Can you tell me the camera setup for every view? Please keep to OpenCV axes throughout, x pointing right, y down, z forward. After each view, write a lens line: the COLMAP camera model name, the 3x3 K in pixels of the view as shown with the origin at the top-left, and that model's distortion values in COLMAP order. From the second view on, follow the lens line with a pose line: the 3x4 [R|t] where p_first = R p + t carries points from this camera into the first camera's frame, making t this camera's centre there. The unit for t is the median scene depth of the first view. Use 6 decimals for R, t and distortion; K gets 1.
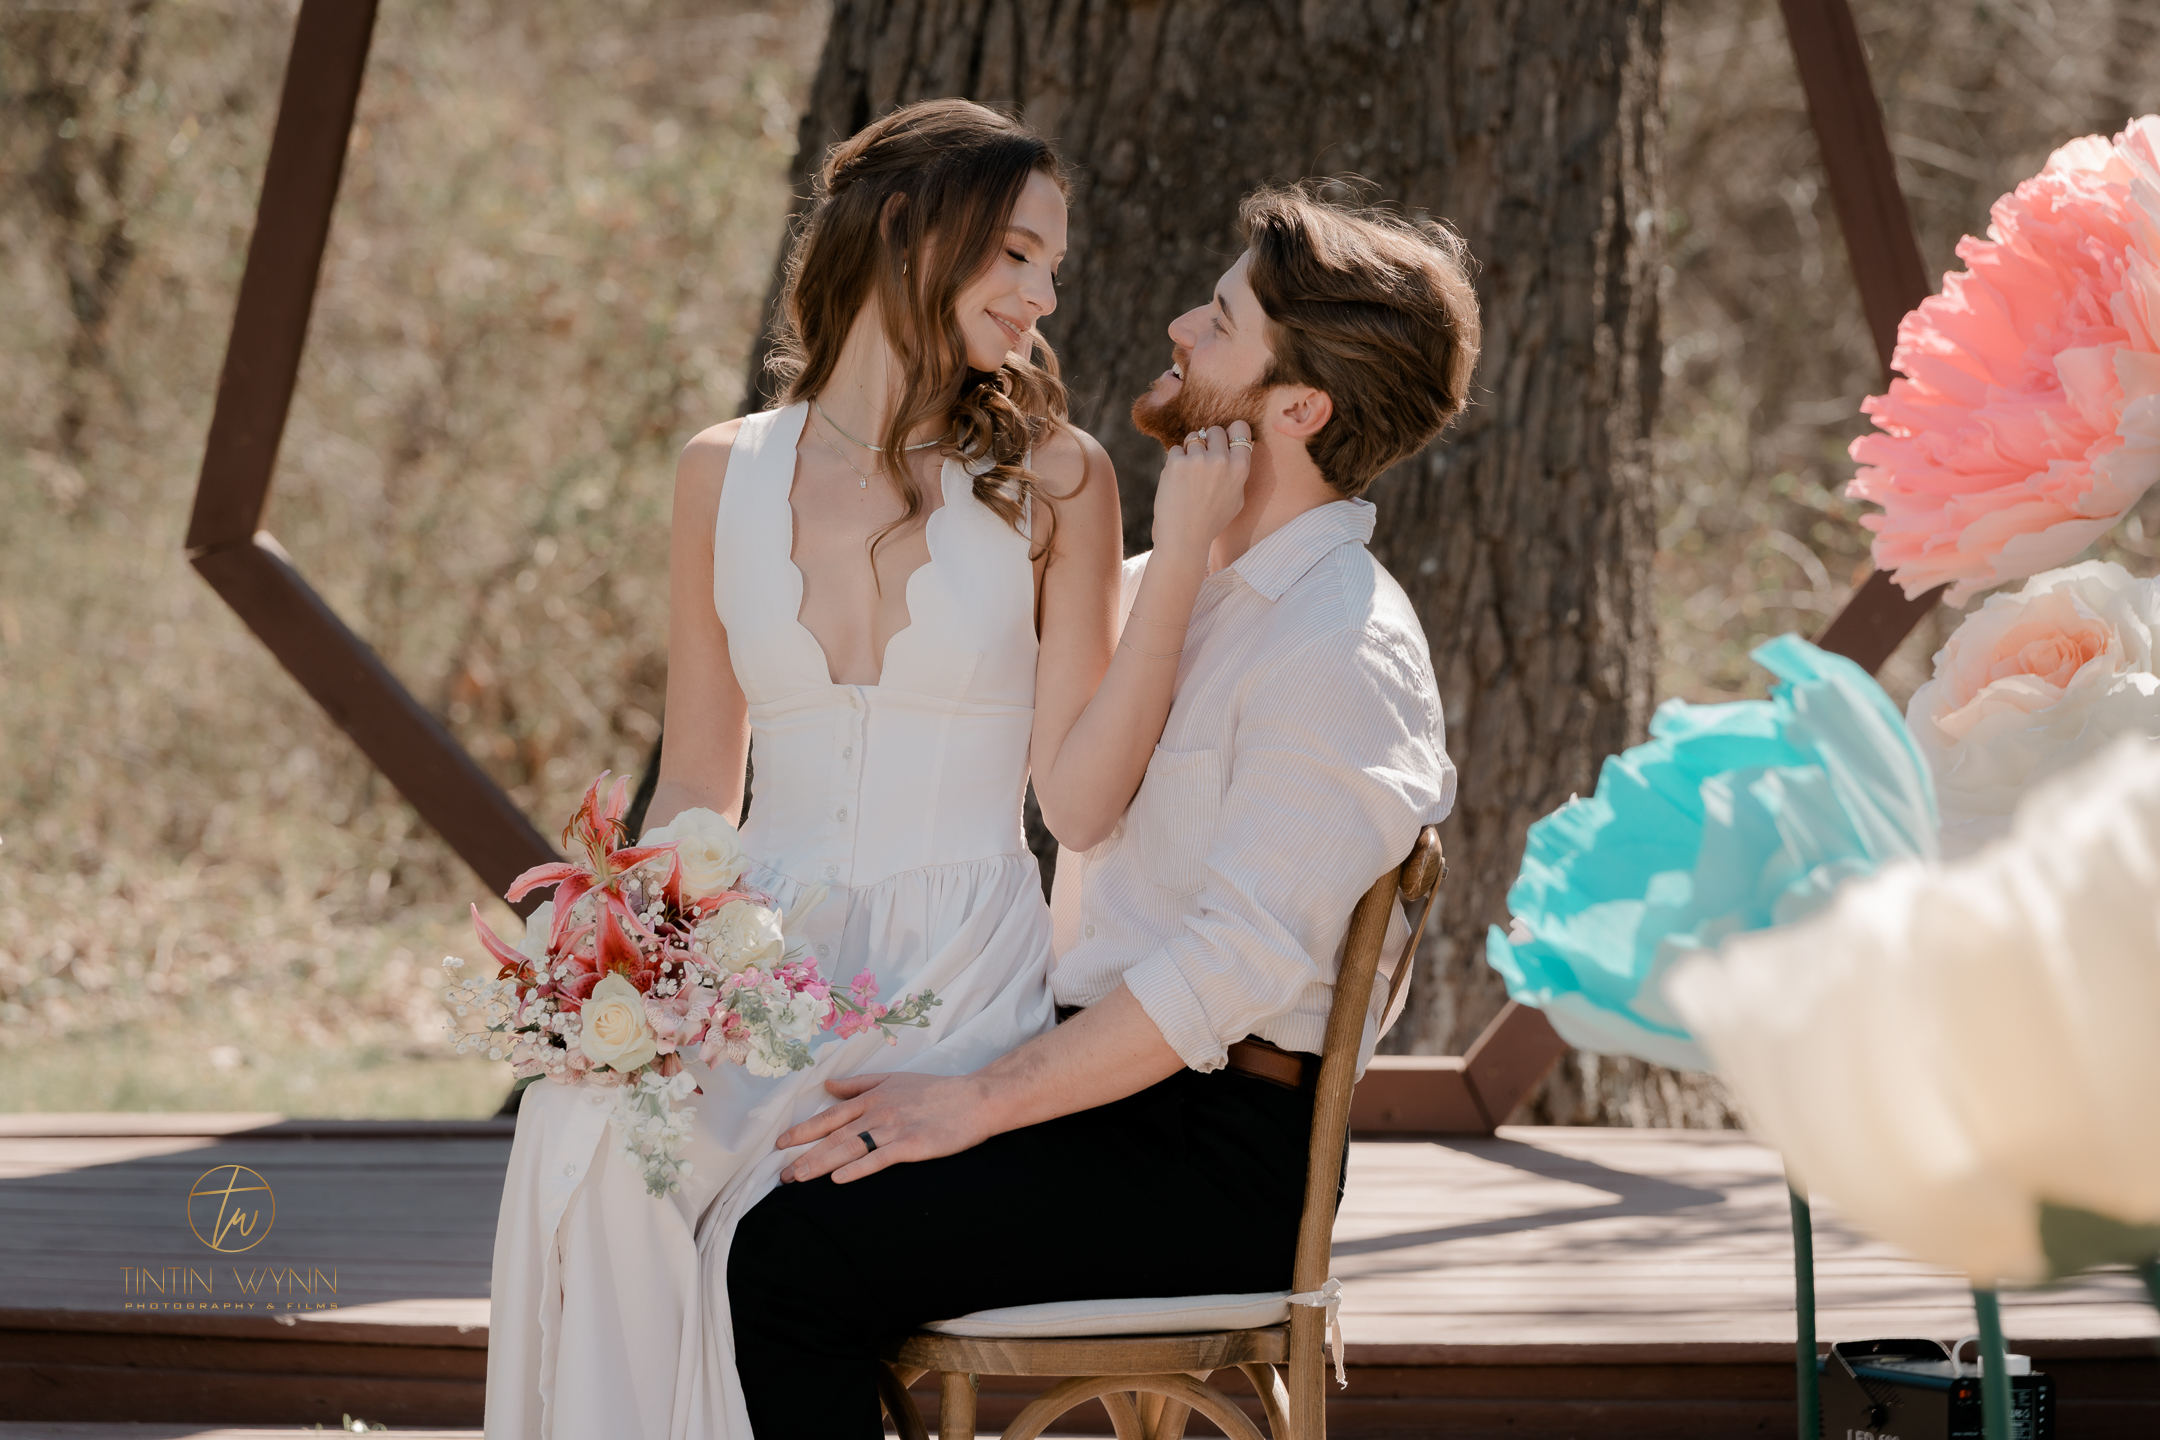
lens RADIAL K [[9071.9, 0, 1075.2], [0, 9071.9, 759.0], [0, 0, 1]] dist [-0.166712, 33.896502]
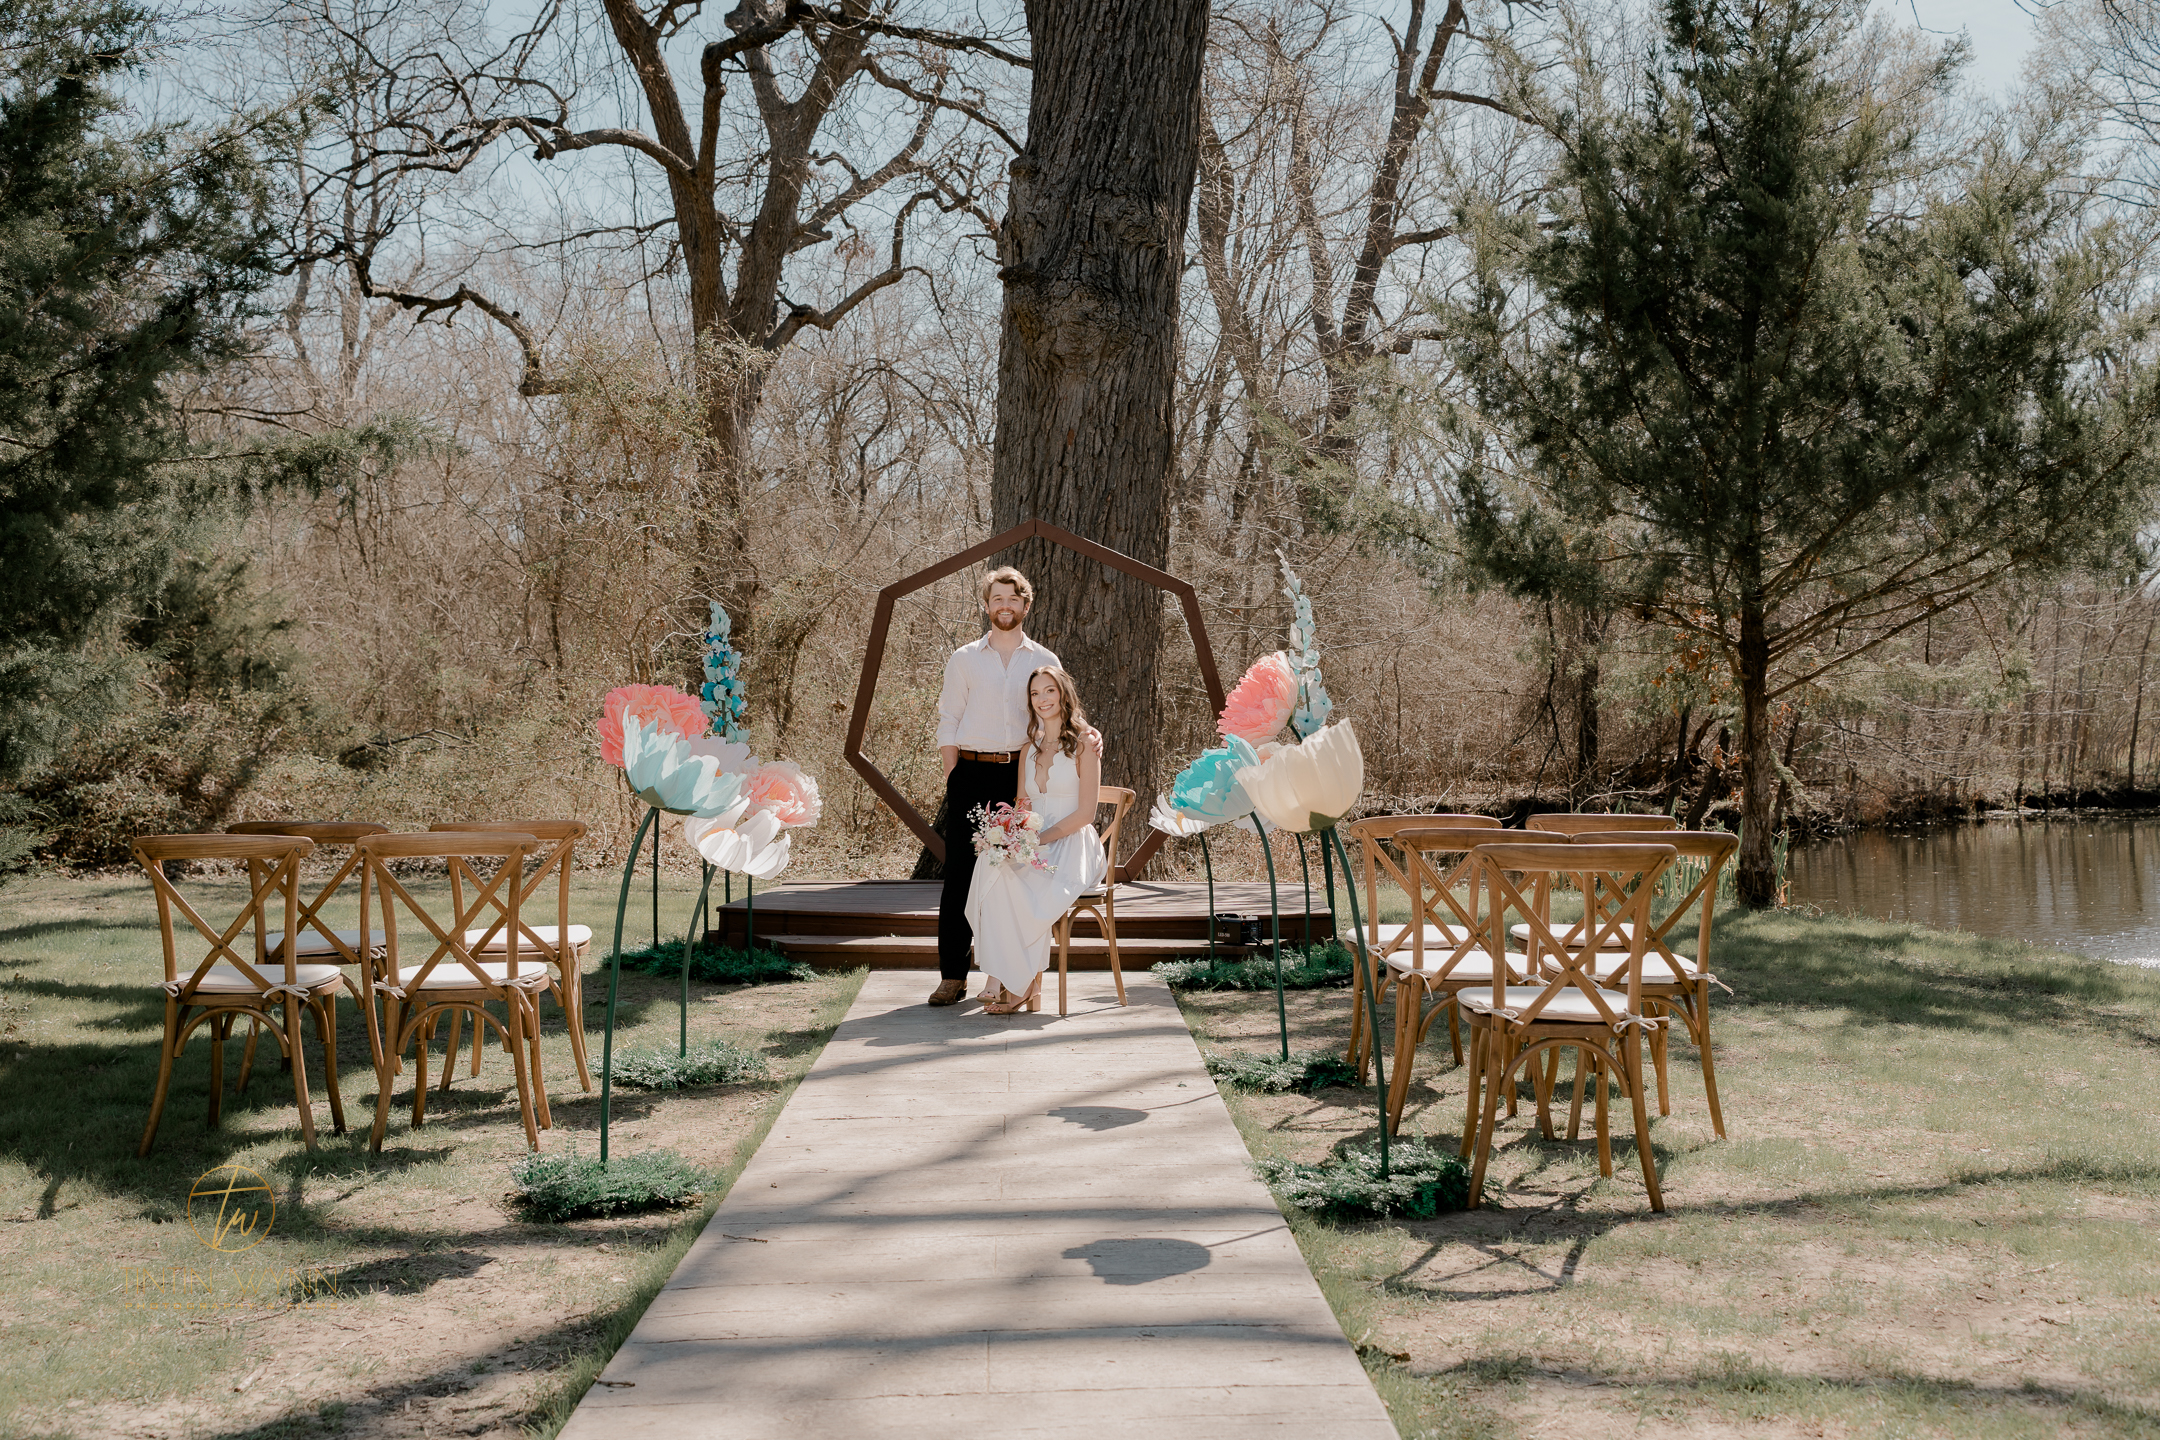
lens RADIAL K [[2130.9, 0, 1080.0], [0, 2130.9, 720.0], [0, 0, 1]] dist [0.004029, 0.001313]
pose [[0.998711, 0.000981, 0.050747, -0.032406], [0.002417, 0.997761, -0.066841, 0.030142], [-0.050699, 0.066877, 0.996472, -0.068728]]
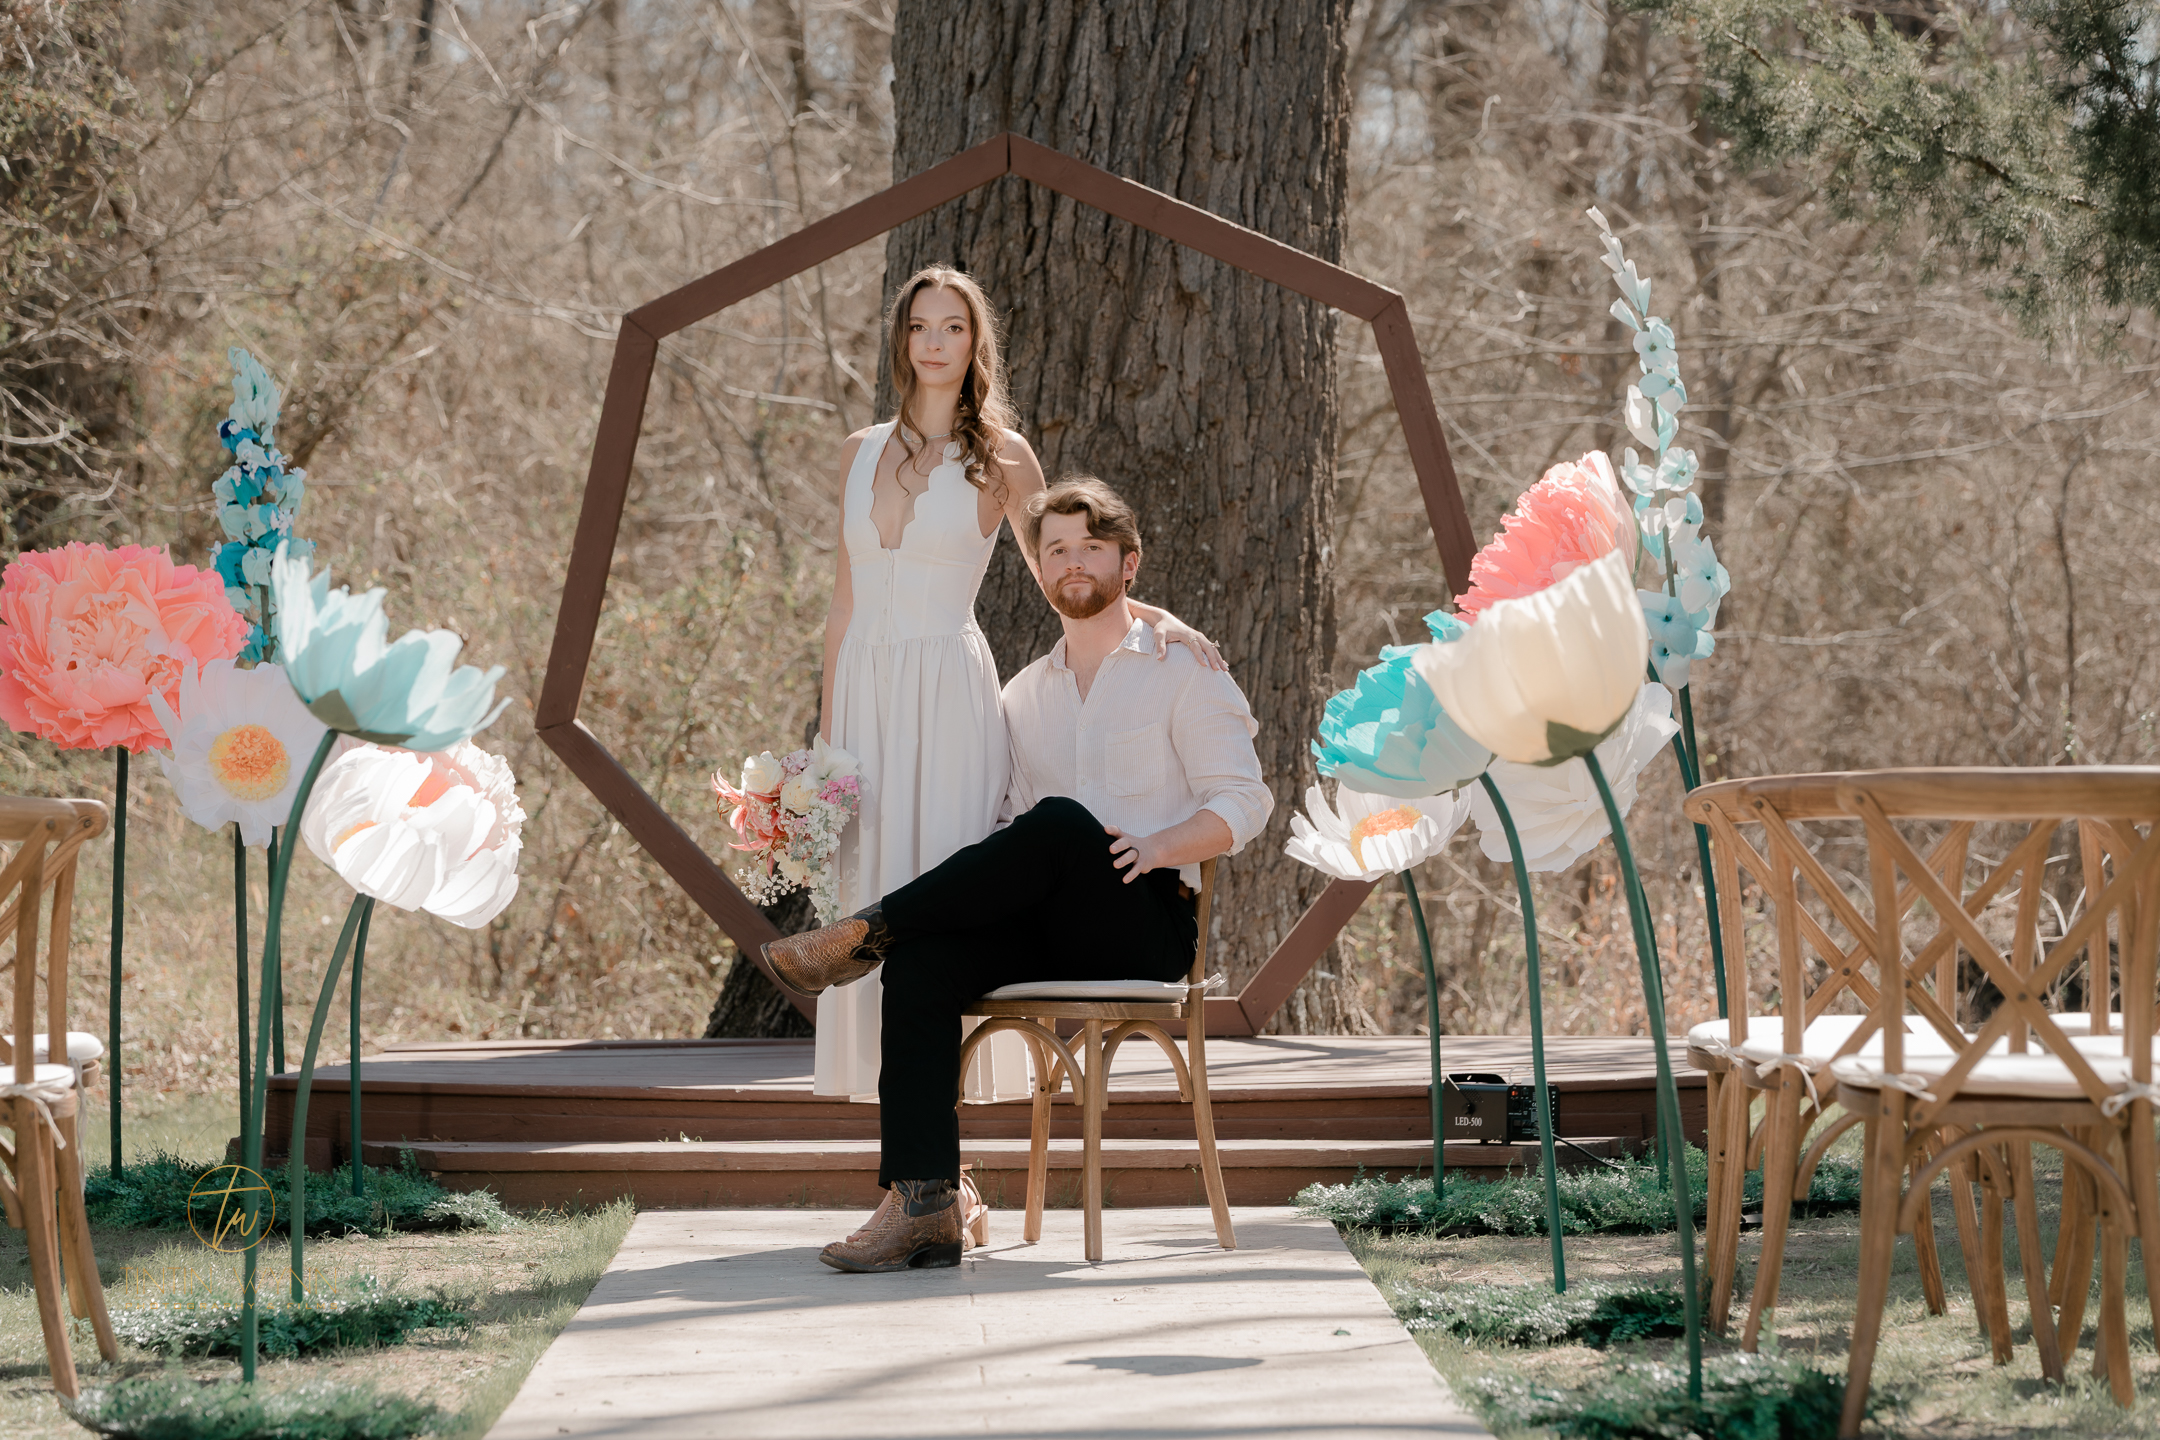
lens RADIAL K [[7501.3, 0, 1080.0], [0, 7501.3, 720.0], [0, 0, 1]] dist [0.146508, -0.502222]
pose [[0.998977, -0.008931, 0.044334, -0.053583], [0.012100, 0.997350, -0.071740, 0.082450], [-0.043575, 0.072204, 0.996438, -0.493344]]
